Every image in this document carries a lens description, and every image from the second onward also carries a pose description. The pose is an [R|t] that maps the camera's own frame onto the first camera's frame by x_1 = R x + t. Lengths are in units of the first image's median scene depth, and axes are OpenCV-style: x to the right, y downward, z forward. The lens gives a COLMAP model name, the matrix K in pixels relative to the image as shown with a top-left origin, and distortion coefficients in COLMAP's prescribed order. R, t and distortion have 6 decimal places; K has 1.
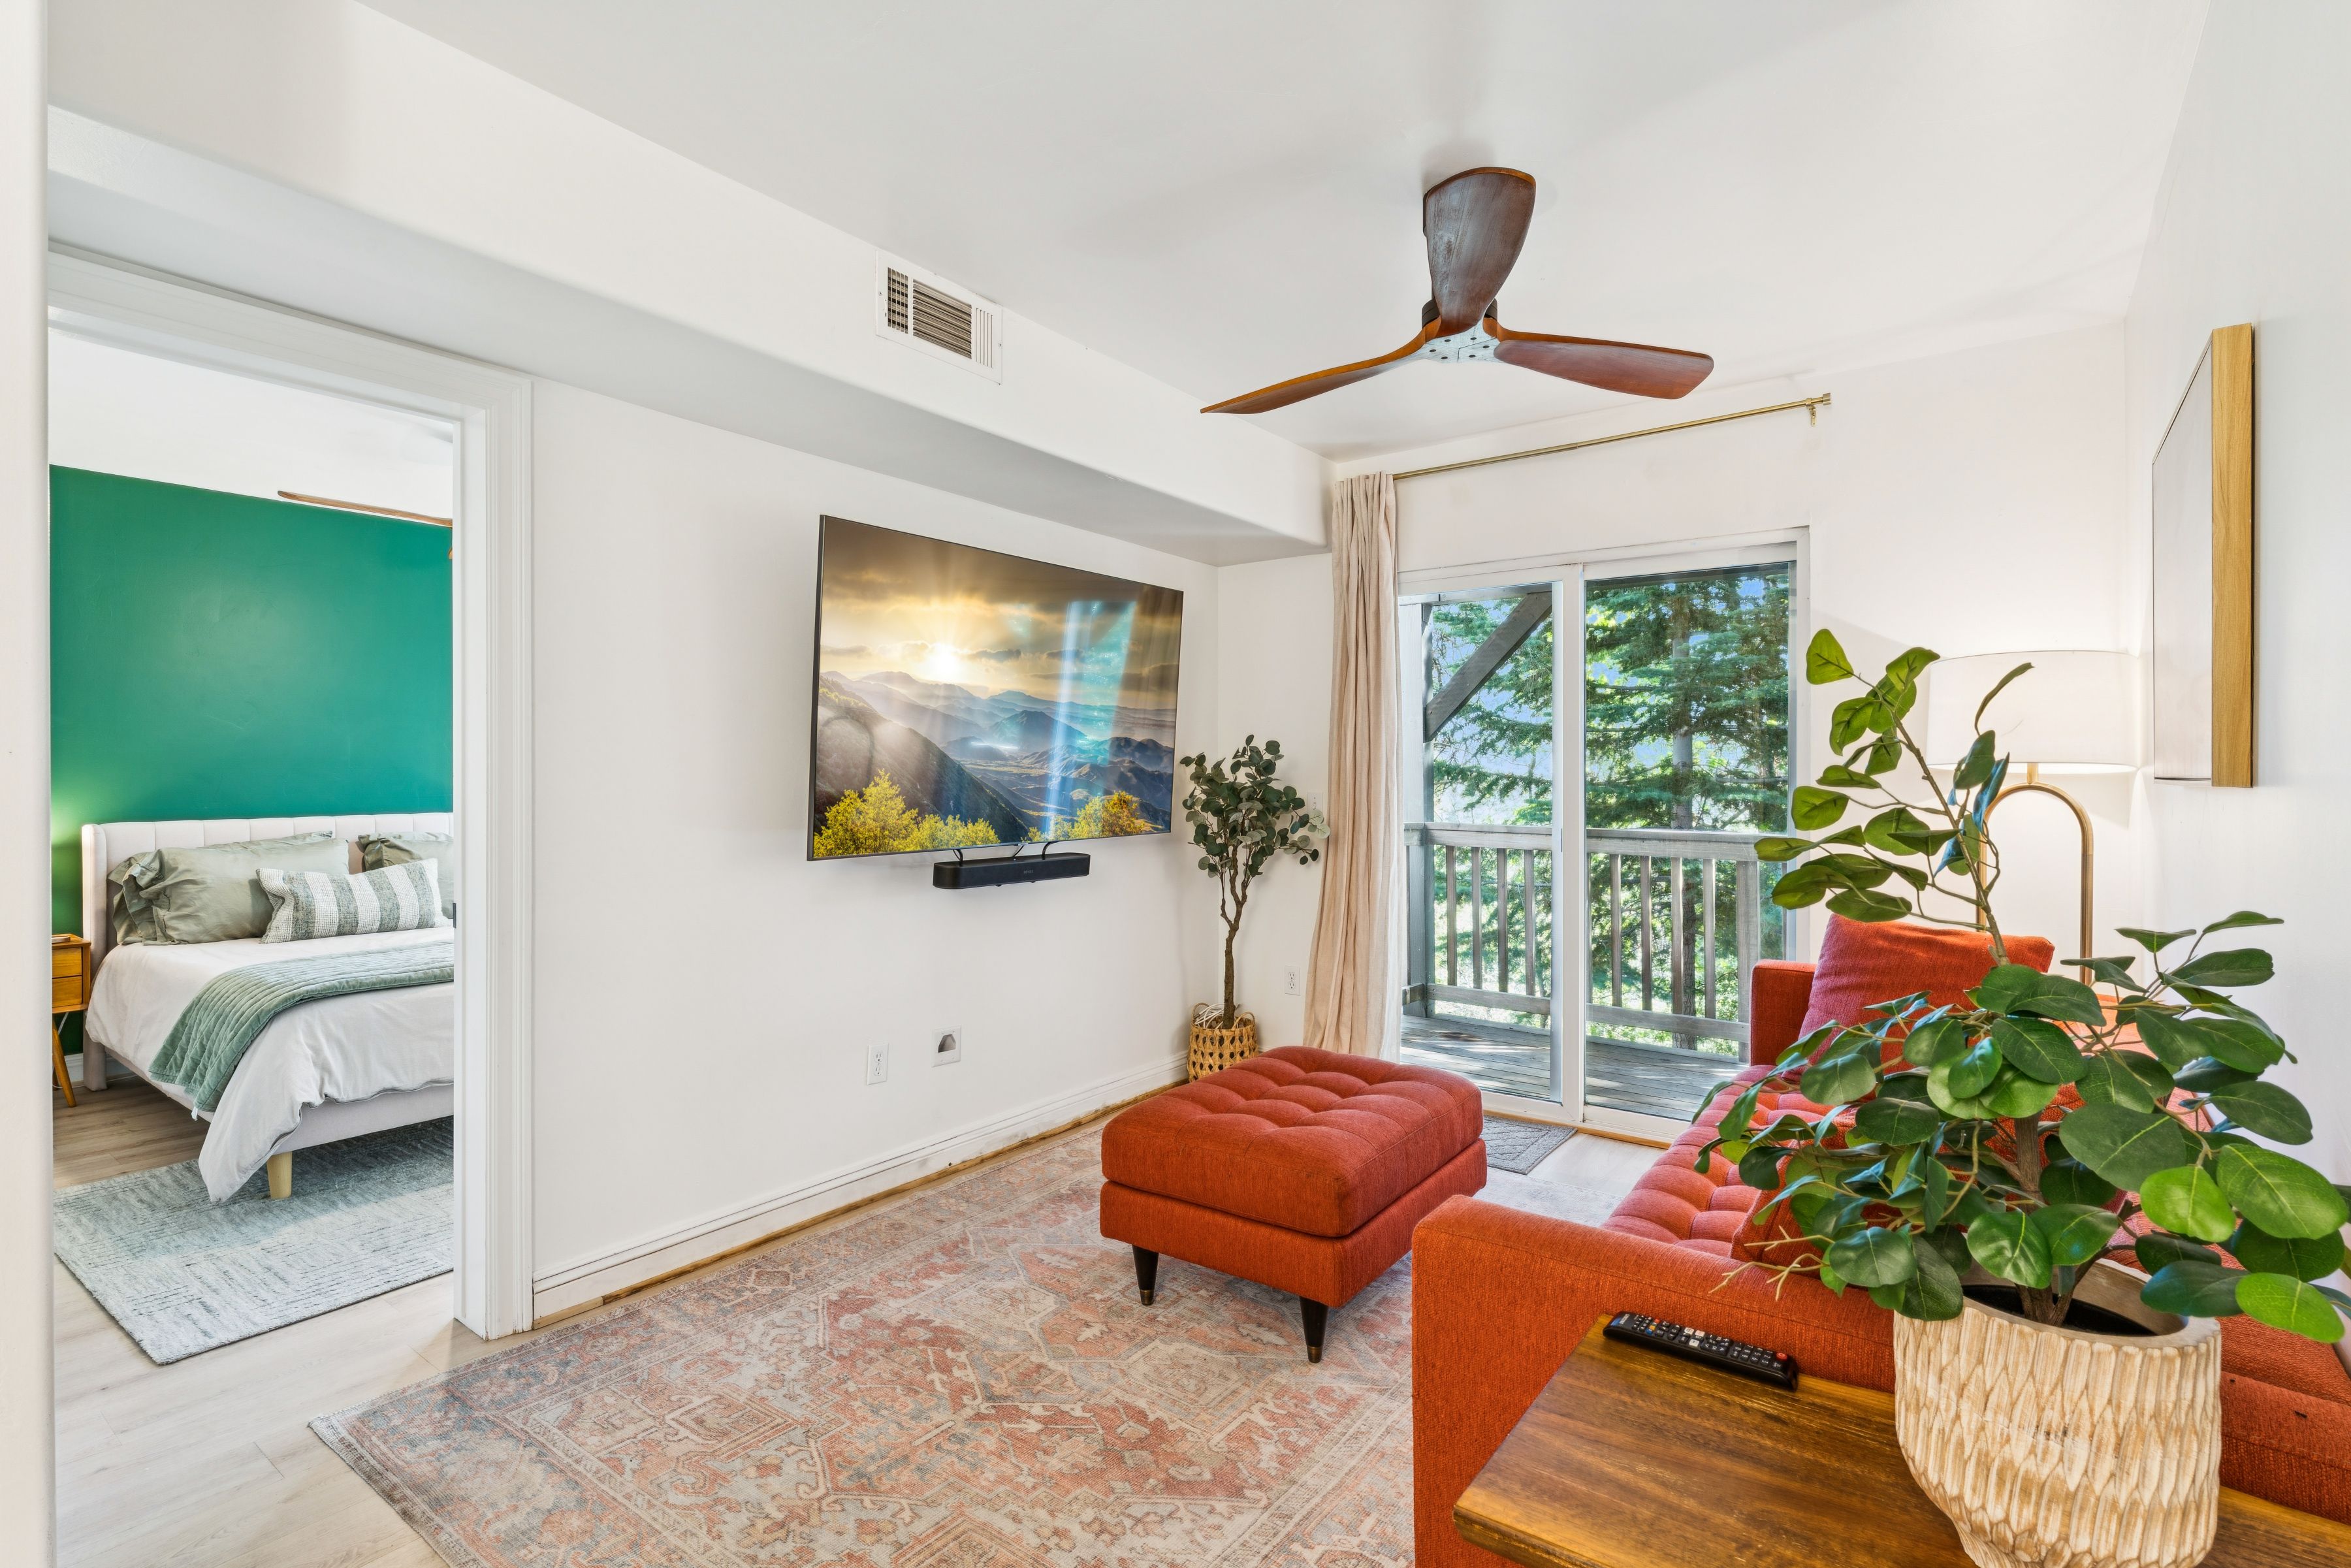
lens RADIAL K [[1113.1, 0, 1174.6], [0, 1113.1, 774.9], [0, 0, 1]] dist [-0.011307, 0.000099]
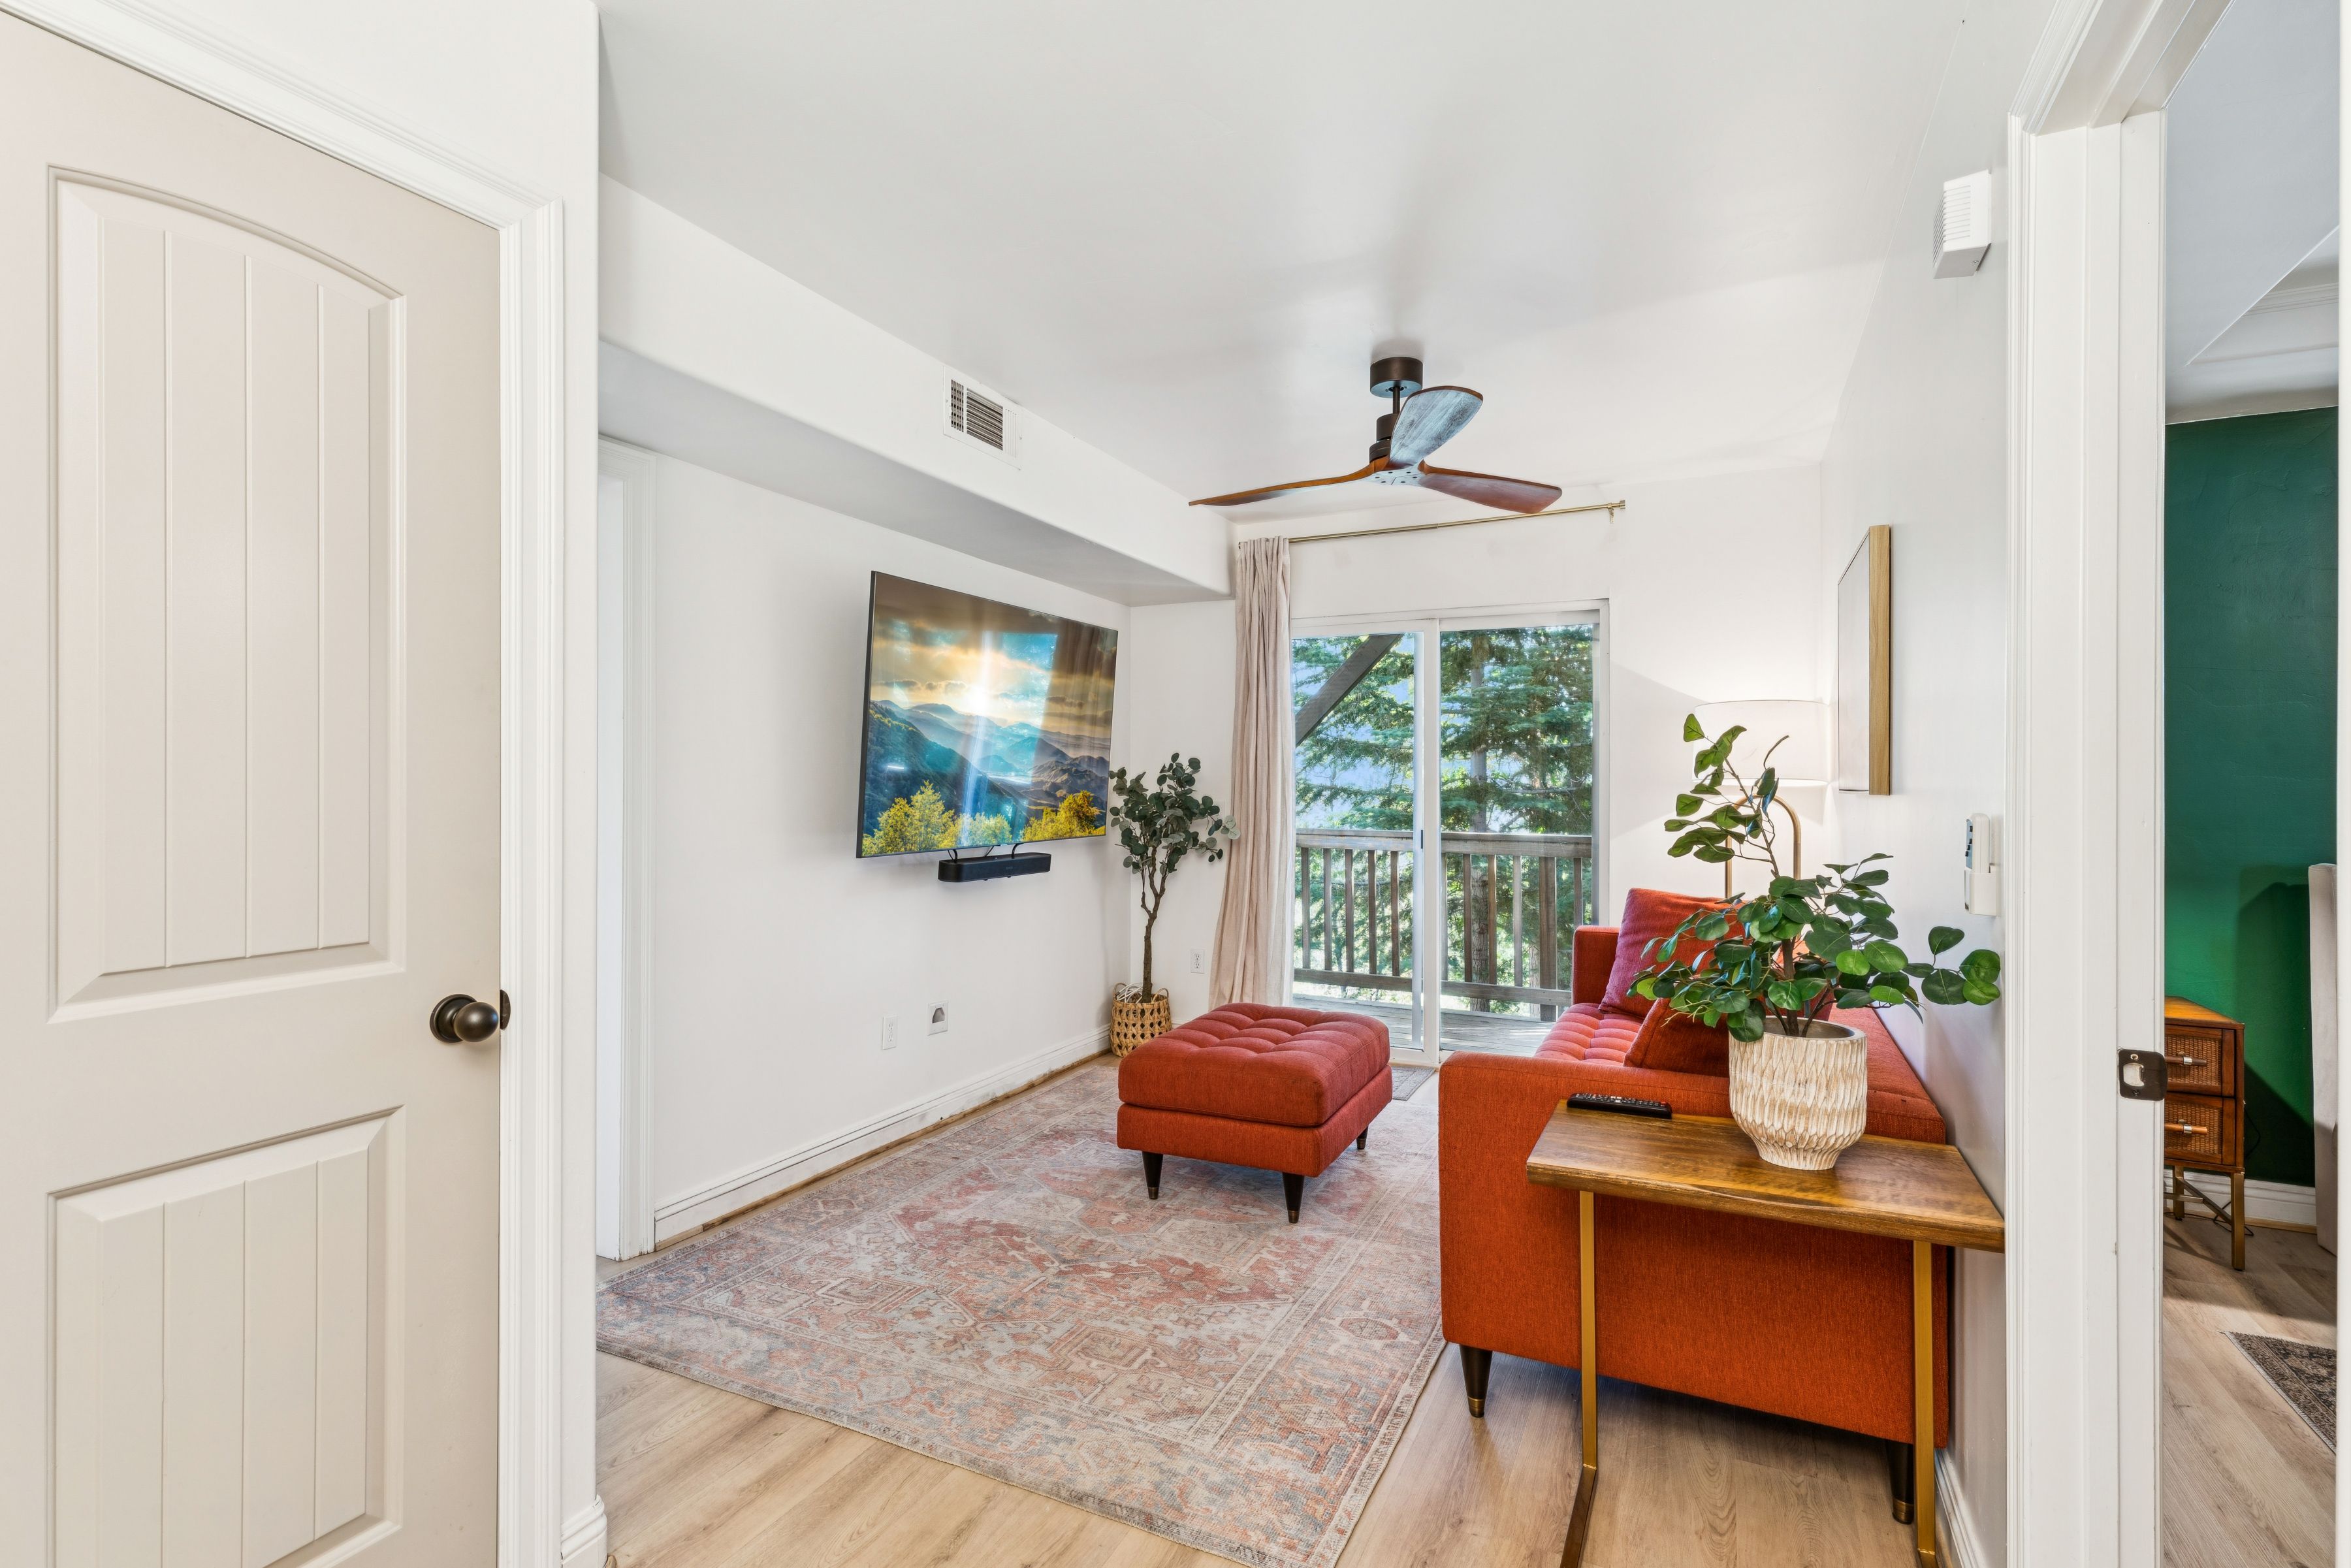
lens RADIAL K [[1113.1, 0, 1174.9], [0, 1113.1, 783.4], [0, 0, 1]] dist [-0.011307, 0.000099]
pose [[0.982455, 0.001212, 0.186498, -0.241648], [-0.000802, 0.999997, -0.002275, -0.001219], [-0.186500, 0.002086, 0.982453, -0.270092]]
